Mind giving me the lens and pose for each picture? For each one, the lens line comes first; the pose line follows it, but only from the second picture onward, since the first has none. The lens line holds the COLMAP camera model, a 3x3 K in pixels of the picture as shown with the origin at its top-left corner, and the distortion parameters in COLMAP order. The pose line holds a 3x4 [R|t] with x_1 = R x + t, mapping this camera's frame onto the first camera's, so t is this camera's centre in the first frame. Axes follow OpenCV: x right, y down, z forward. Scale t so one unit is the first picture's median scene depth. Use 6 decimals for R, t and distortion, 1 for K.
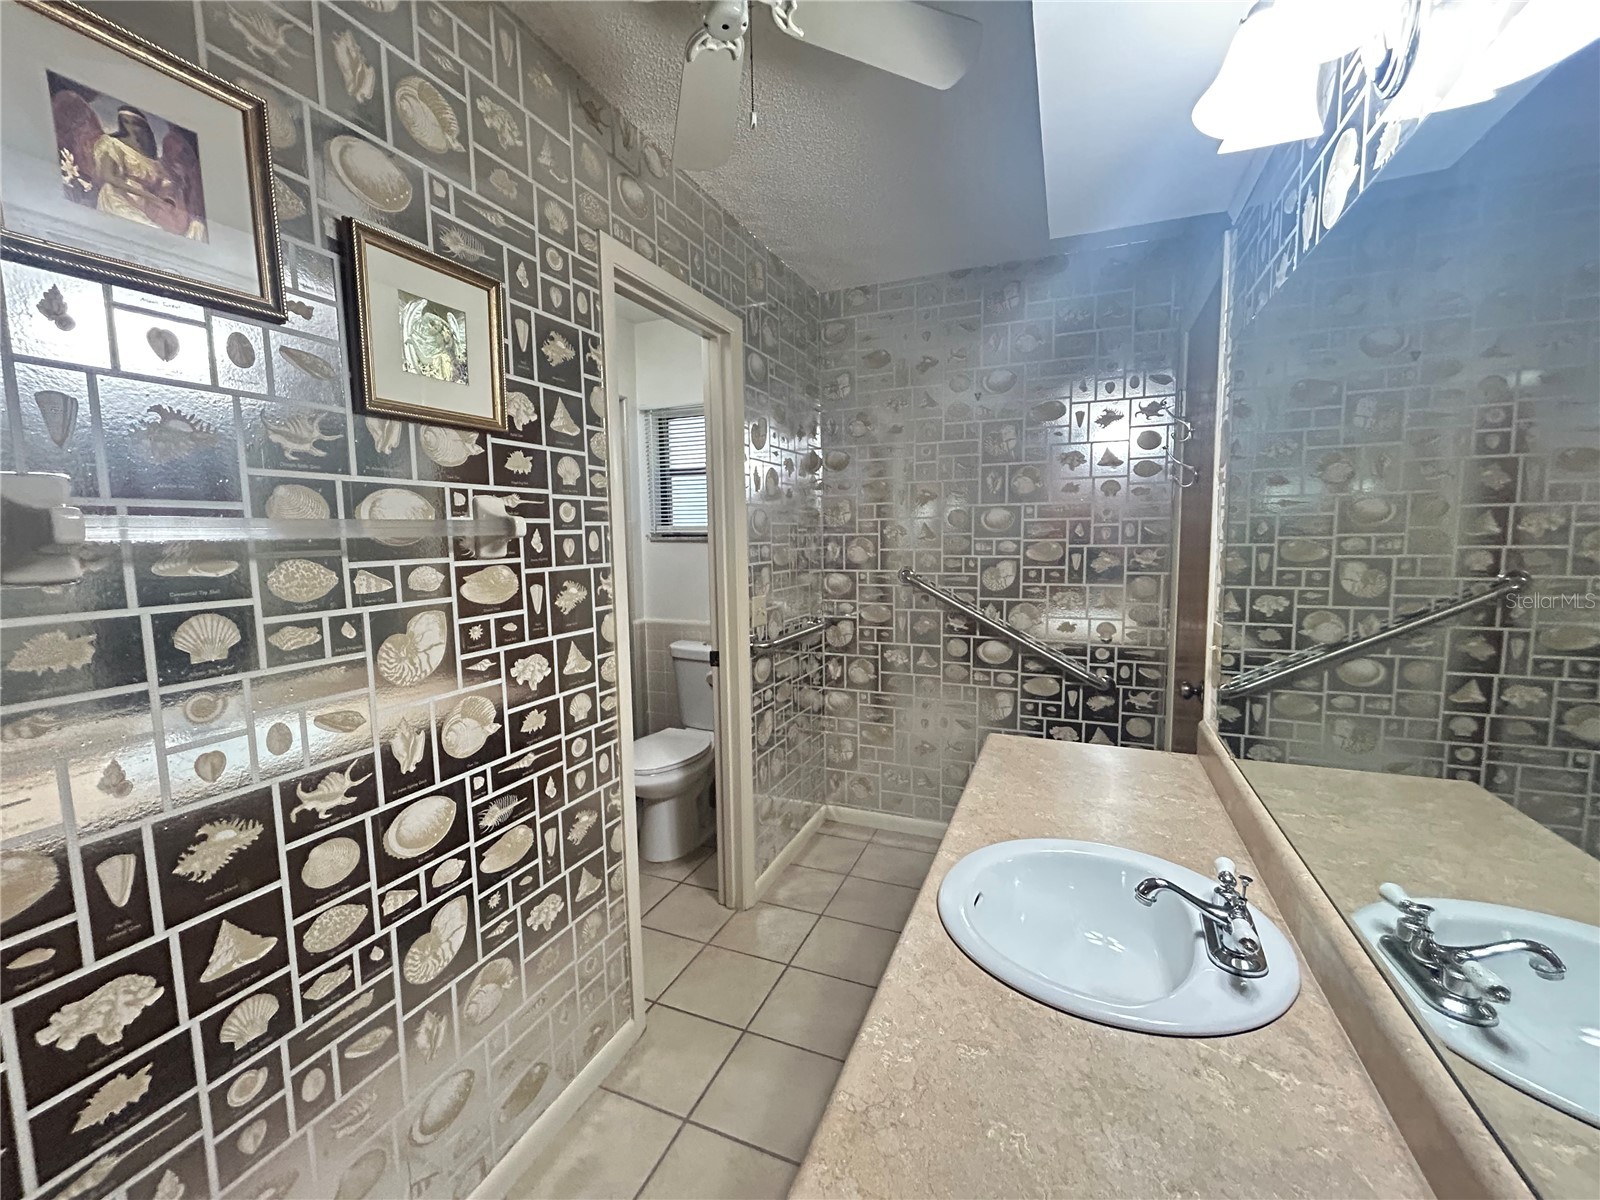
lens RADIAL K [[646.8, 0, 801.8], [0, 646.8, 596.9], [0, 0, 1]] dist [0.000772, 0.000519]
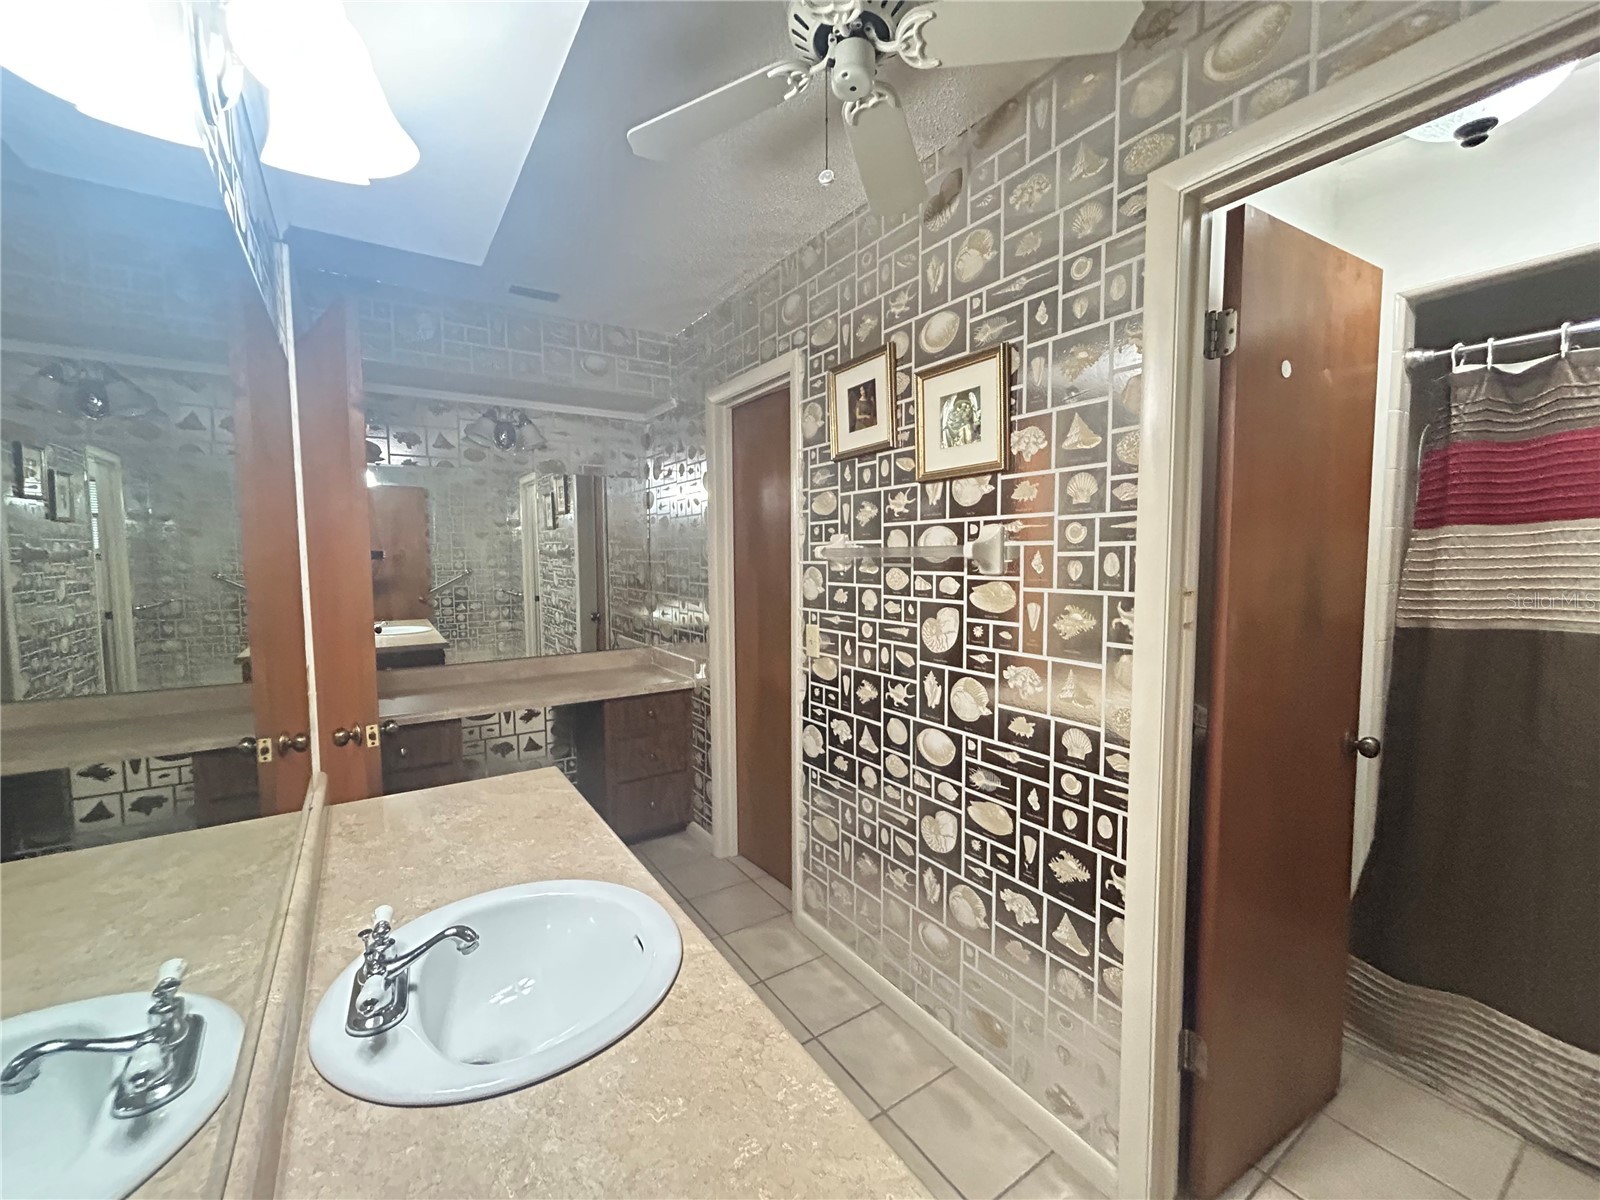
lens RADIAL K [[646.8, 0, 799.0], [0, 646.8, 600.7], [0, 0, 1]] dist [0.000772, 0.000519]
pose [[-0.553664, 0.076963, -0.829176, 0.762411], [-0.069916, 0.987908, 0.138381, -0.159490], [0.829800, 0.134589, -0.541589, 1.398823]]
